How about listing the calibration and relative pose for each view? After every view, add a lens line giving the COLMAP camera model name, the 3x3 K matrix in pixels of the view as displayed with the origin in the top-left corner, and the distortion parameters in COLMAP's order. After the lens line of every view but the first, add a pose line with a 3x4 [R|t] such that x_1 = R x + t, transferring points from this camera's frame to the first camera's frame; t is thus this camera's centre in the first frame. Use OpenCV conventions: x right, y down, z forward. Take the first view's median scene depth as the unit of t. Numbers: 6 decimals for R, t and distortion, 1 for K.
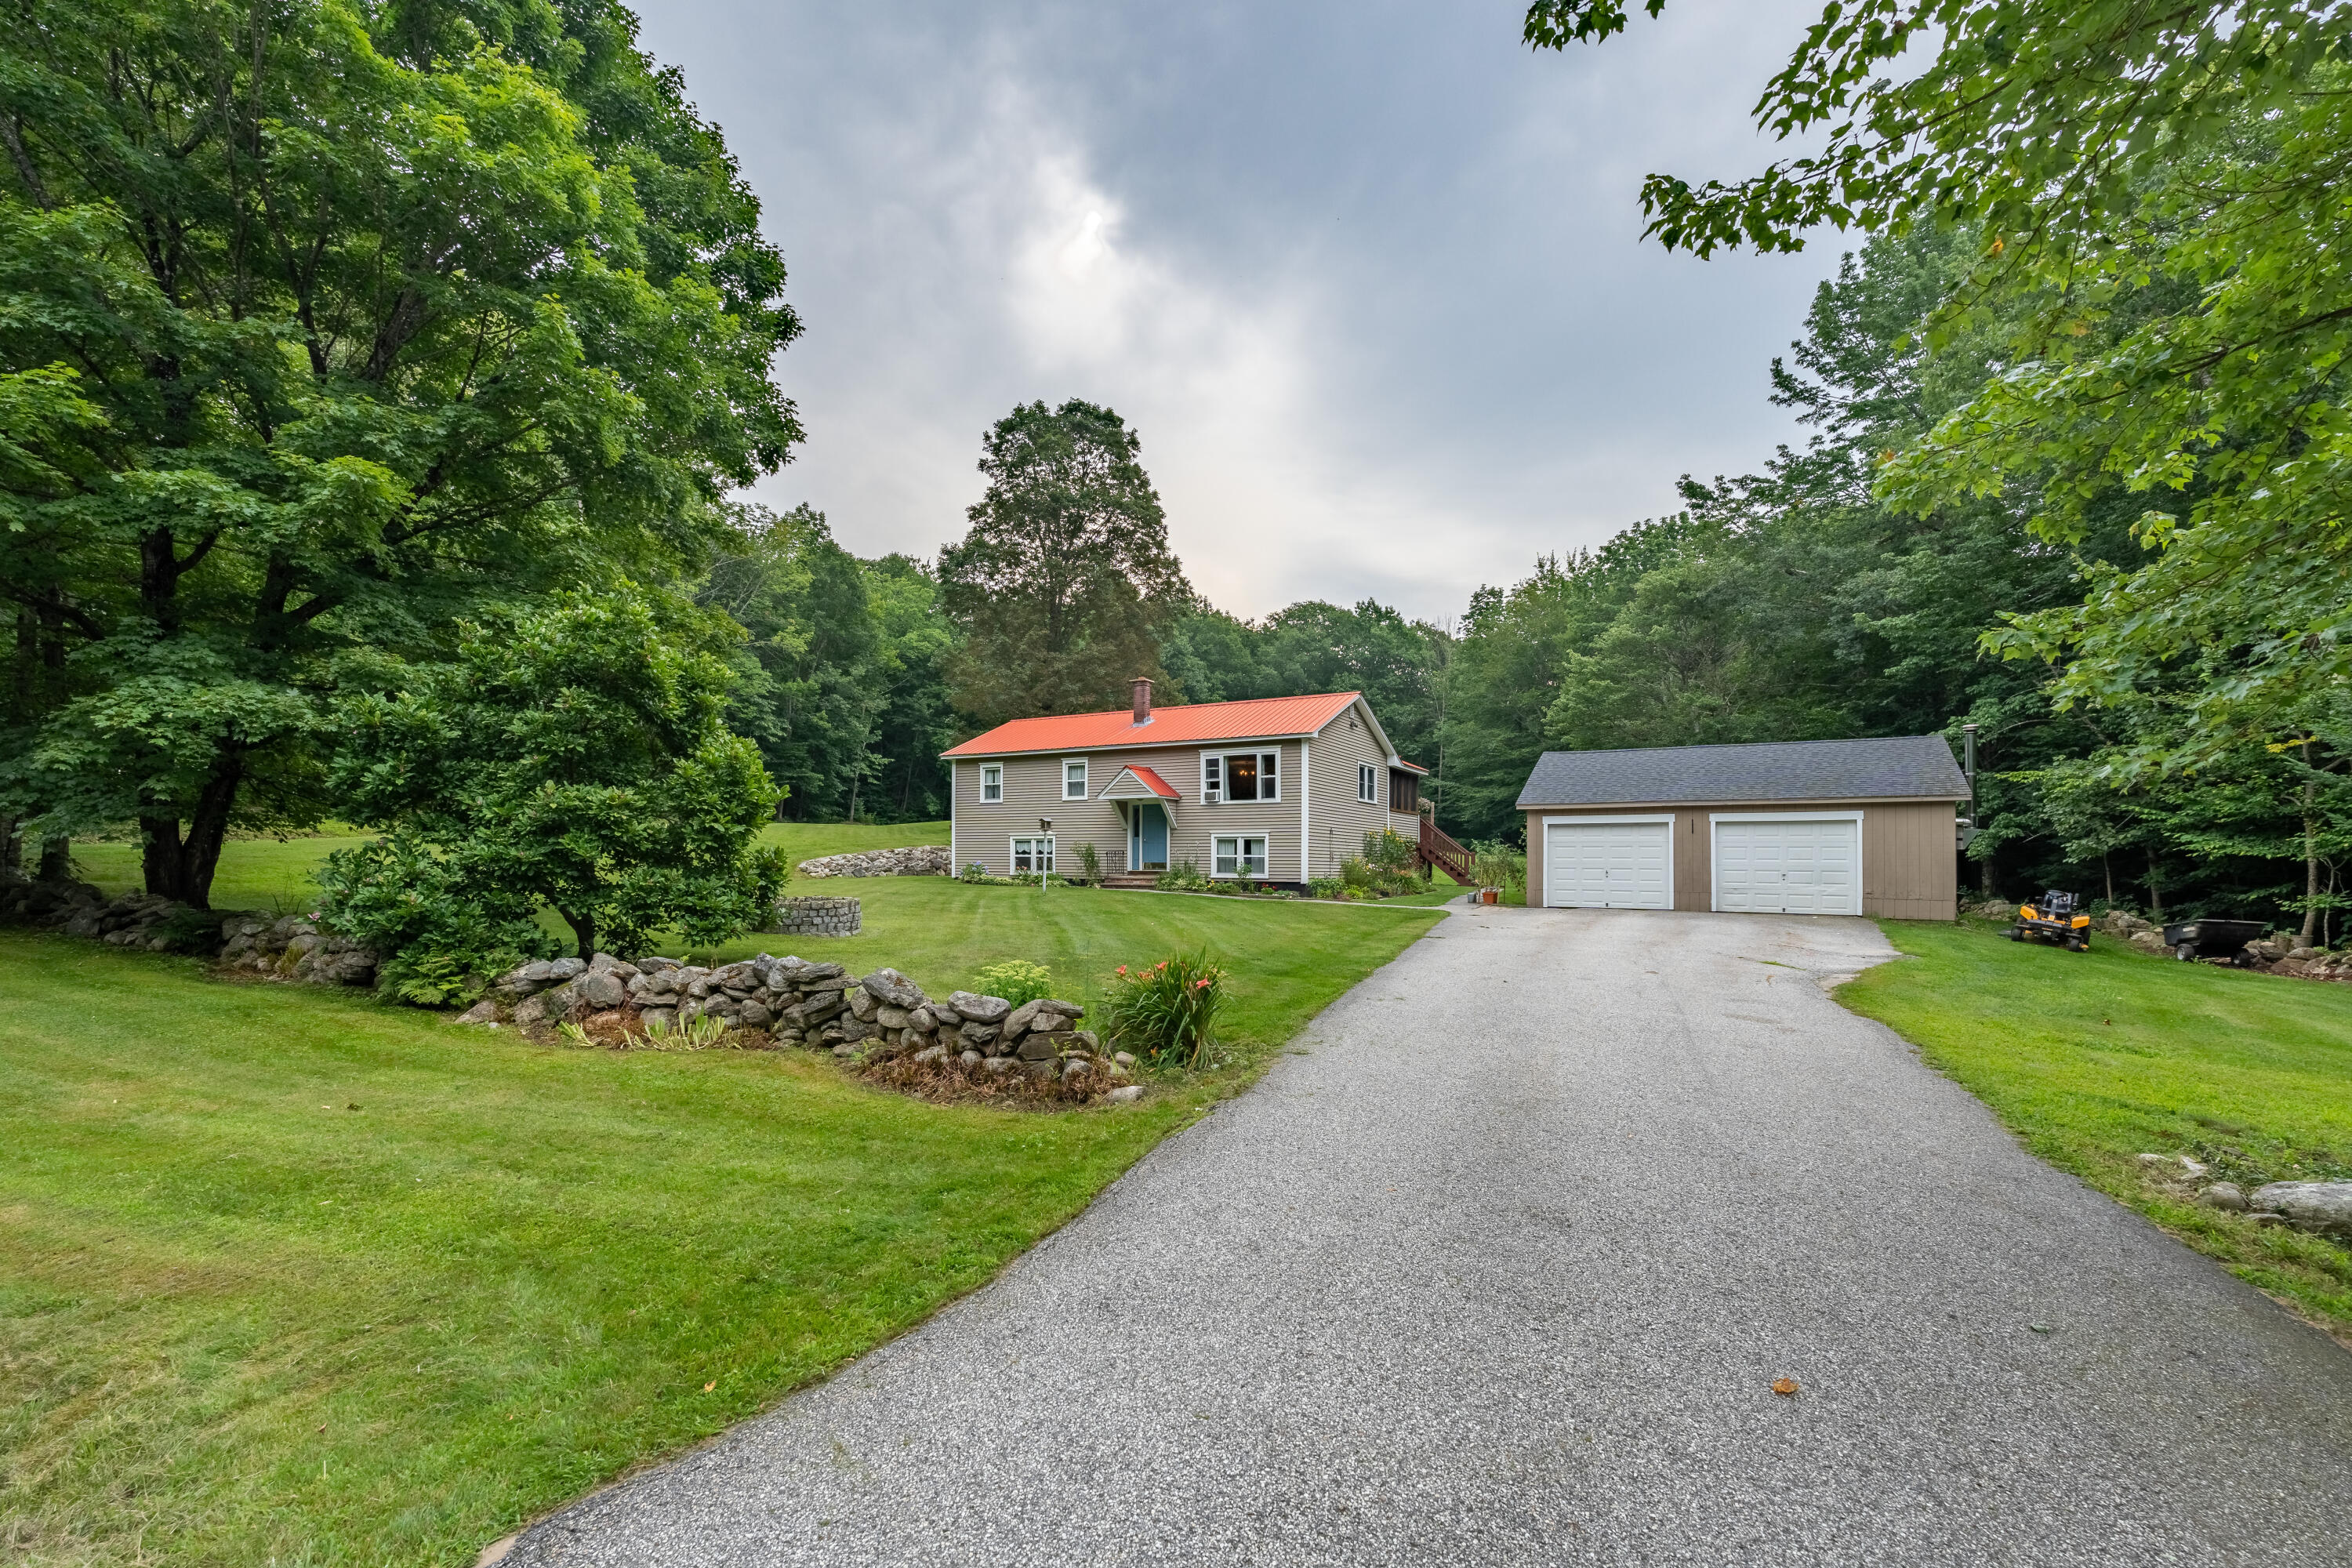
lens RADIAL K [[1056.2, 0, 1176.0], [0, 1056.2, 784.0], [0, 0, 1]] dist [-0.000202, 0.000053]
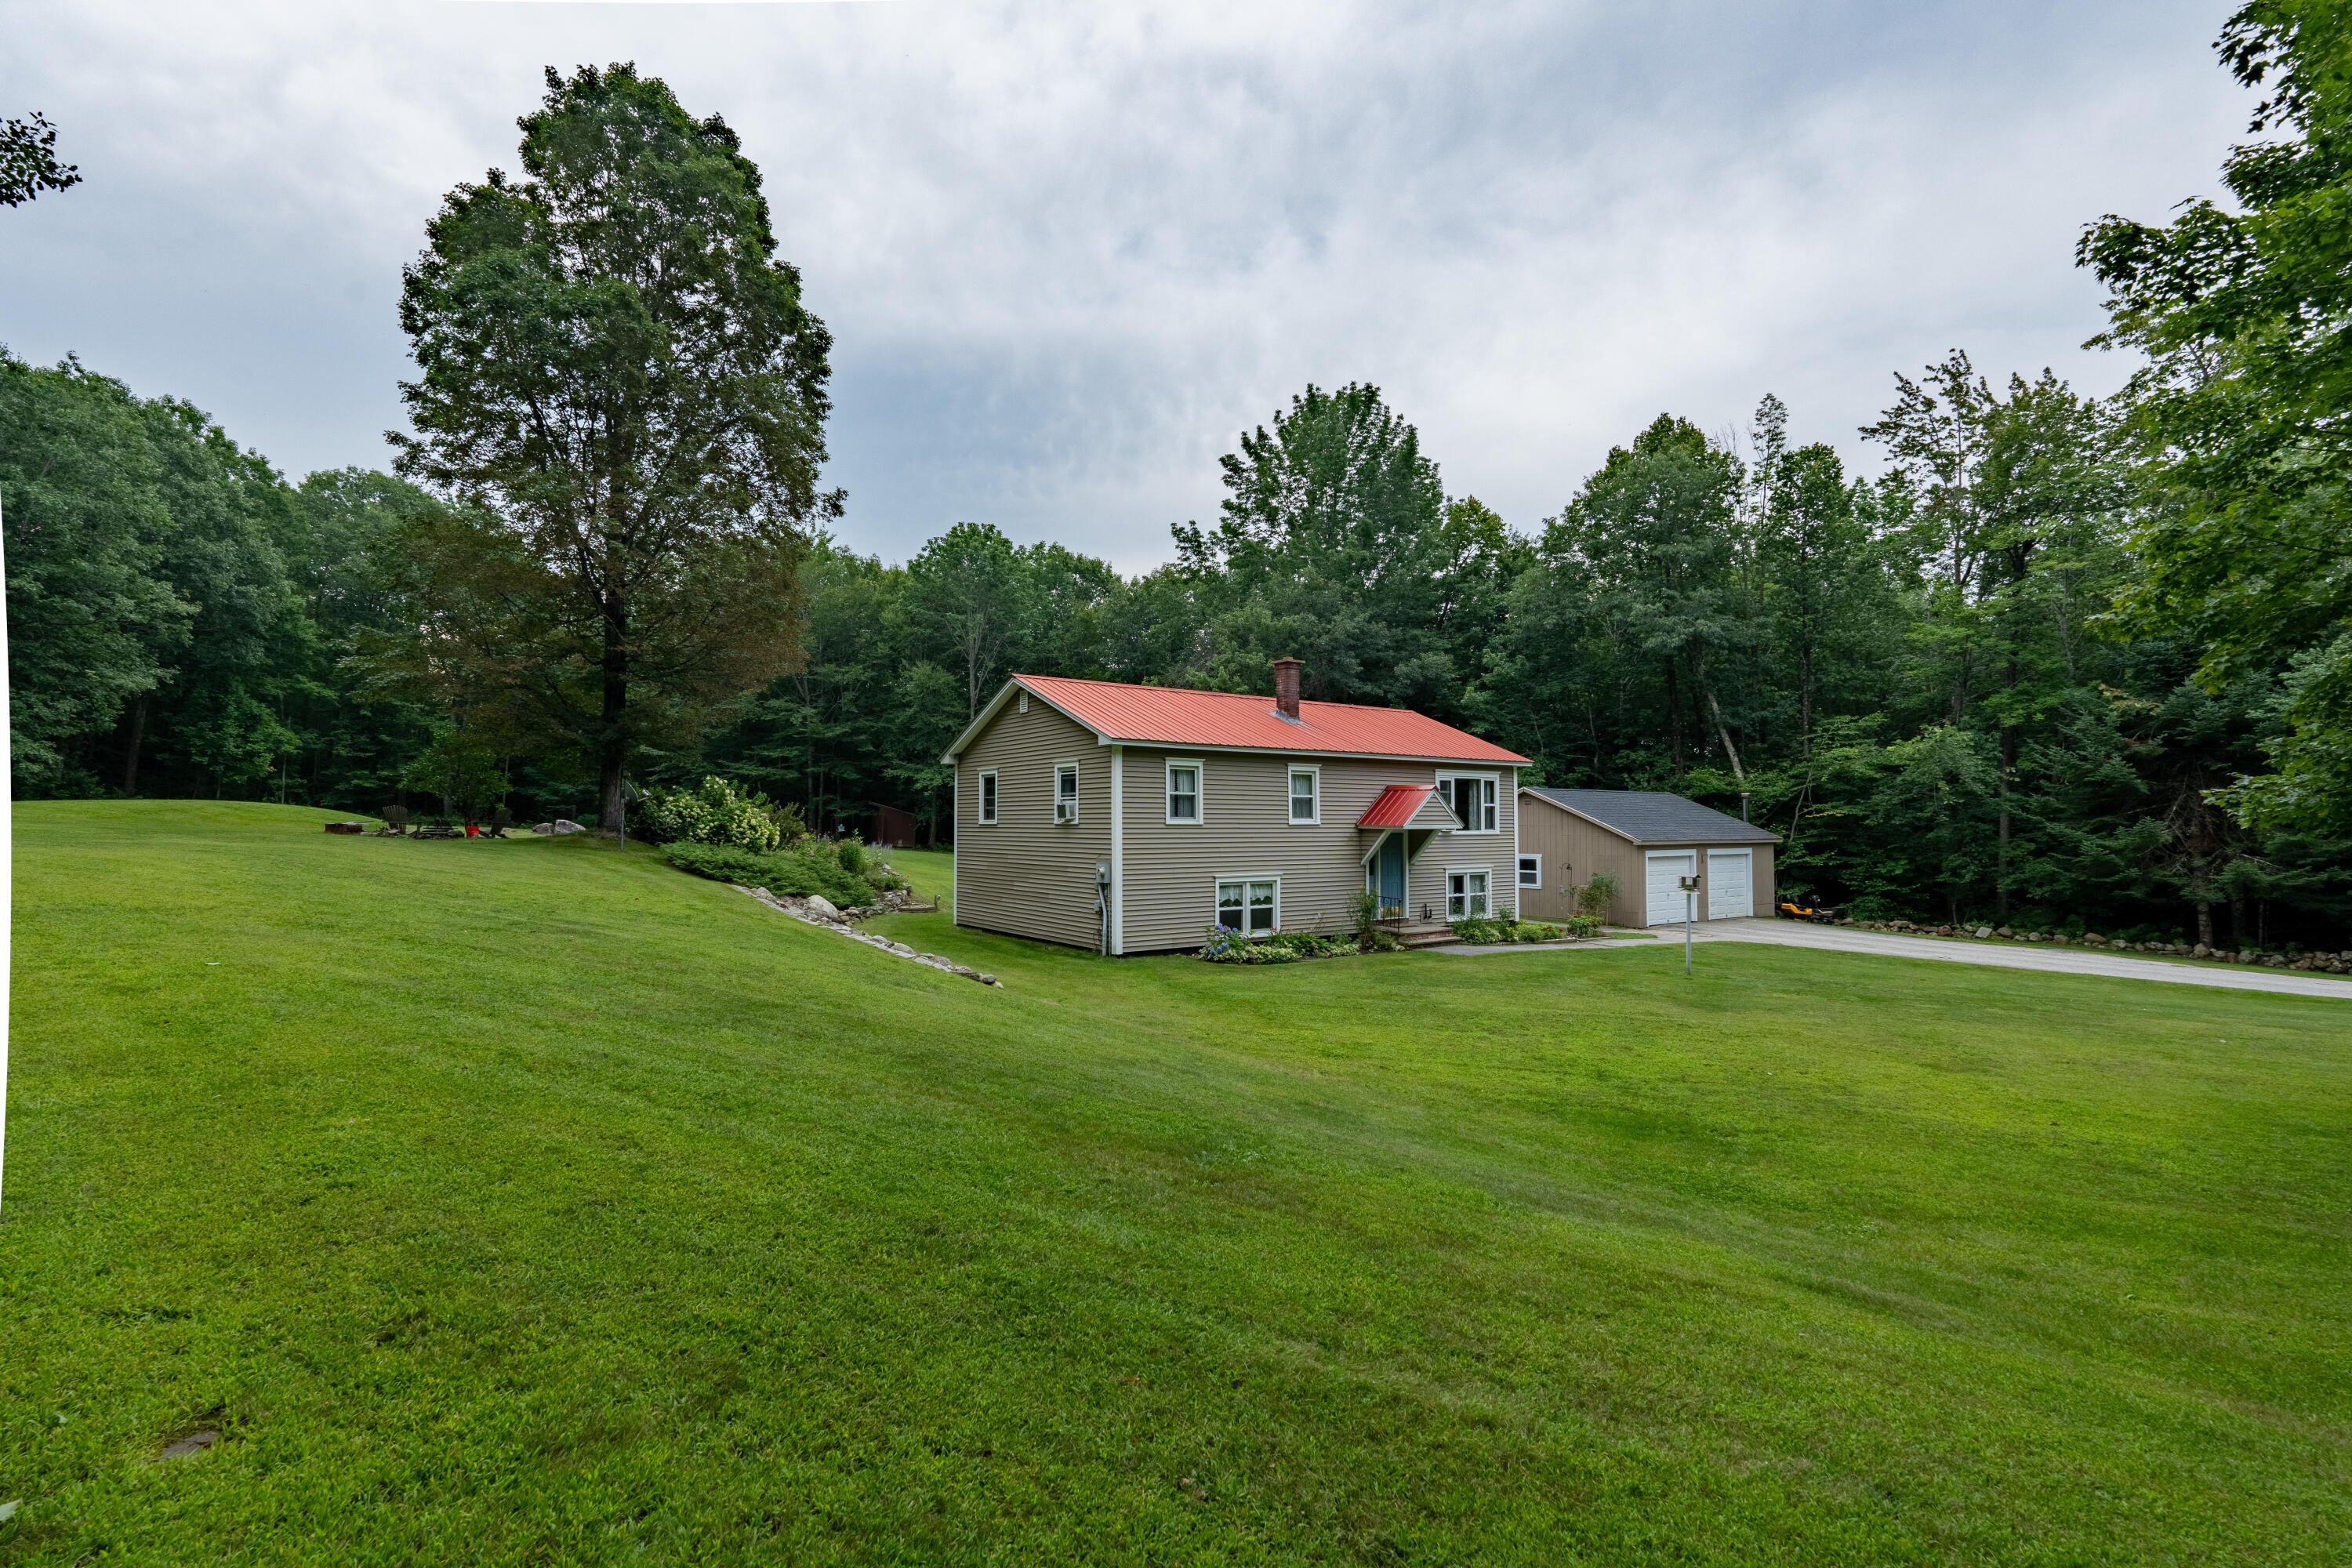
lens RADIAL K [[1056.2, 0, 1176.0], [0, 1056.2, 784.0], [0, 0, 1]] dist [-0.000202, 0.000053]
pose [[0.437209, 0.051267, 0.897898, -0.781217], [-0.043115, 0.998421, -0.036013, 0.017720], [-0.898326, -0.022968, 0.438729, 0.789746]]
